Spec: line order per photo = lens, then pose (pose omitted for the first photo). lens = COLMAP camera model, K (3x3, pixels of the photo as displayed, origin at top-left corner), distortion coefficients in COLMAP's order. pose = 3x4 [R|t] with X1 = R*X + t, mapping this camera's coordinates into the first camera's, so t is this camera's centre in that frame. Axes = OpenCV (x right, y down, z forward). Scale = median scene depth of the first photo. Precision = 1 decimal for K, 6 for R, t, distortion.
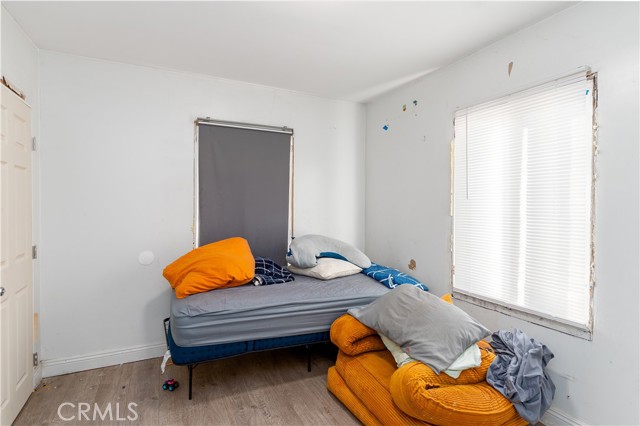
lens RADIAL K [[325.5, 0, 320.0], [0, 325.5, 213.0], [0, 0, 1]] dist [-0.000953, -0.000284]
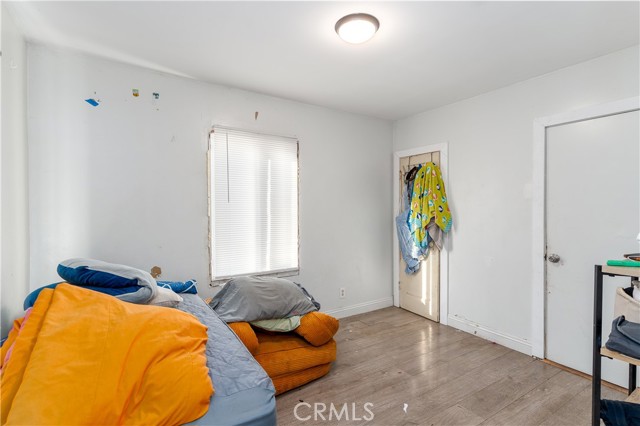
lens RADIAL K [[306.7, 0, 320.0], [0, 306.7, 213.0], [0, 0, 1]] dist [0.001700, -0.000092]
pose [[-0.126573, -0.015213, 0.991841, -0.907245], [0.024532, 0.999529, 0.018461, -0.016424], [-0.991654, 0.026668, -0.126140, 0.946224]]
